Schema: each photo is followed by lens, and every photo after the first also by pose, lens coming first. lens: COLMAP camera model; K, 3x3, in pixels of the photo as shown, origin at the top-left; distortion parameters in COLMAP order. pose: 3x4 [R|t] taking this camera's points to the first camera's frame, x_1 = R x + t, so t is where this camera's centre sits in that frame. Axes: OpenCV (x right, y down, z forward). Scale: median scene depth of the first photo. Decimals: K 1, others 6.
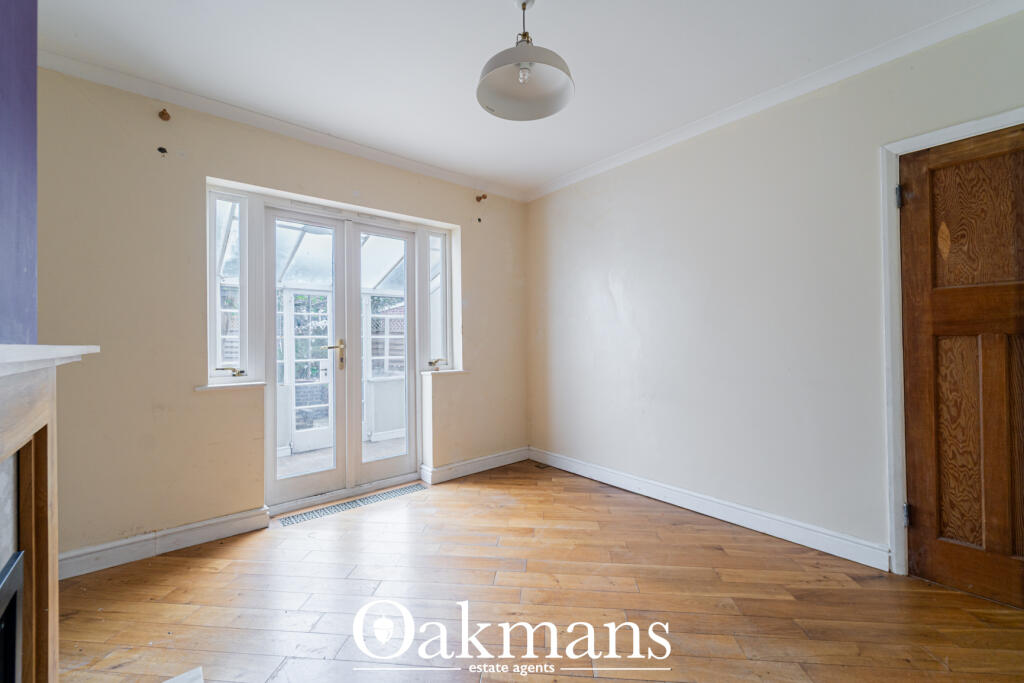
lens RADIAL K [[418.8, 0, 505.5], [0, 418.8, 334.7], [0, 0, 1]] dist [-0.000286, -0.000083]
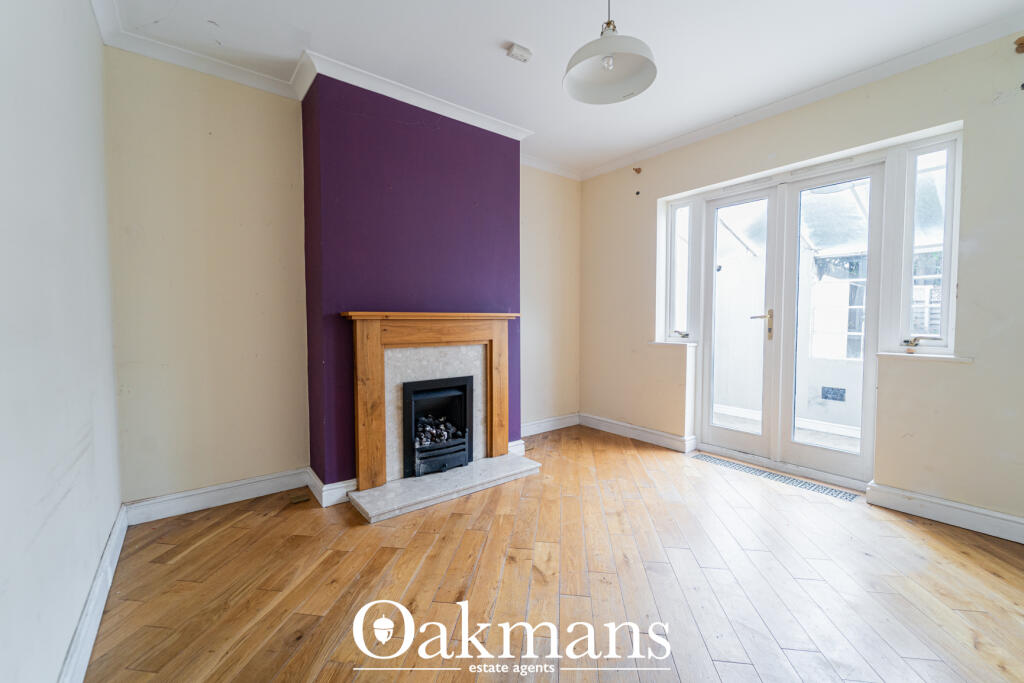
lens RADIAL K [[409.9, 0, 509.8], [0, 409.9, 336.6], [0, 0, 1]] dist [-0.000595, -0.000070]
pose [[-0.035246, 0.051374, -0.998057, 0.600014], [0.011226, 0.998635, 0.051007, 0.018794], [0.999316, -0.009407, -0.035774, 0.418905]]
